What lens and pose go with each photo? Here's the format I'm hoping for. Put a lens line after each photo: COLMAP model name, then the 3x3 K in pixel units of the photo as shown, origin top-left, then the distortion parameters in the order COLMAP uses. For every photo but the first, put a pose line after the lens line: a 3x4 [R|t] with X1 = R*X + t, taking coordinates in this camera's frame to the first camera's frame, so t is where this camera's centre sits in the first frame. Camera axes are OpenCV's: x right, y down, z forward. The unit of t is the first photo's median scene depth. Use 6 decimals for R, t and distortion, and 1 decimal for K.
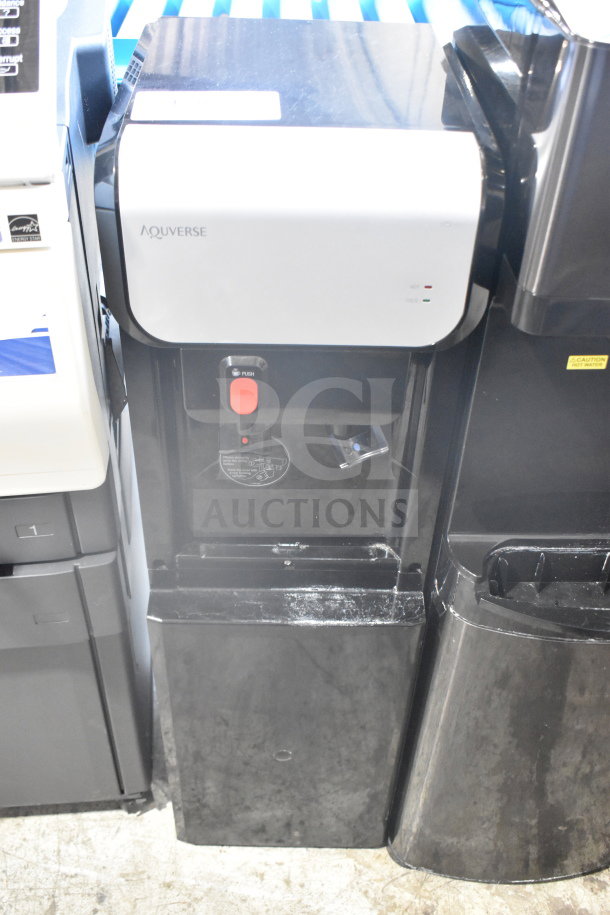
lens RADIAL K [[1038.8, 0, 299.9], [0, 1038.8, 456.1], [0, 0, 1]] dist [-0.070098, 0.000000]
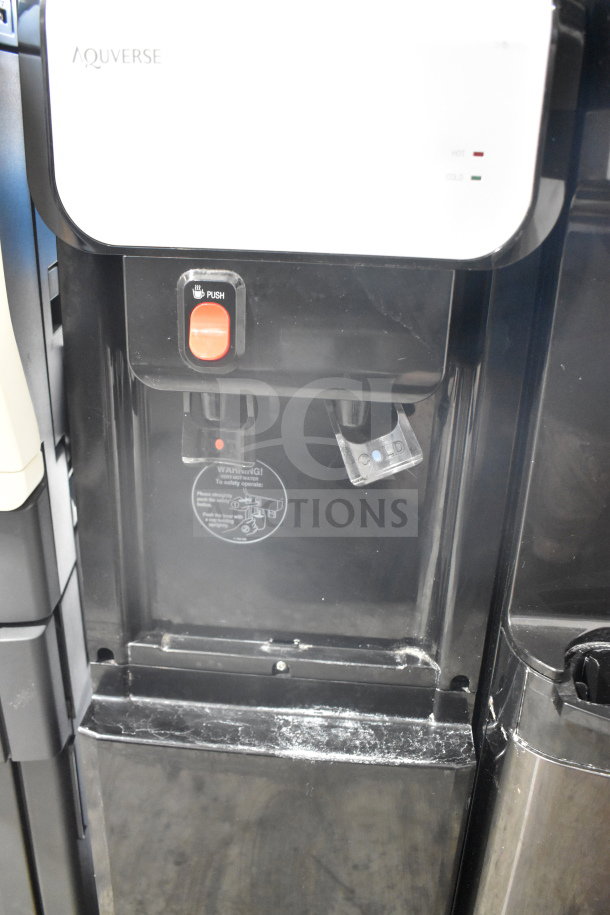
lens RADIAL K [[815.1, 0, 297.7], [0, 815.1, 460.6], [0, 0, 1]] dist [-0.085713, 0.042215]
pose [[0.995715, 0.034711, -0.085710, 0.042939], [-0.062644, 0.934992, -0.349092, 0.165235], [0.068021, 0.352965, 0.933161, 0.428081]]
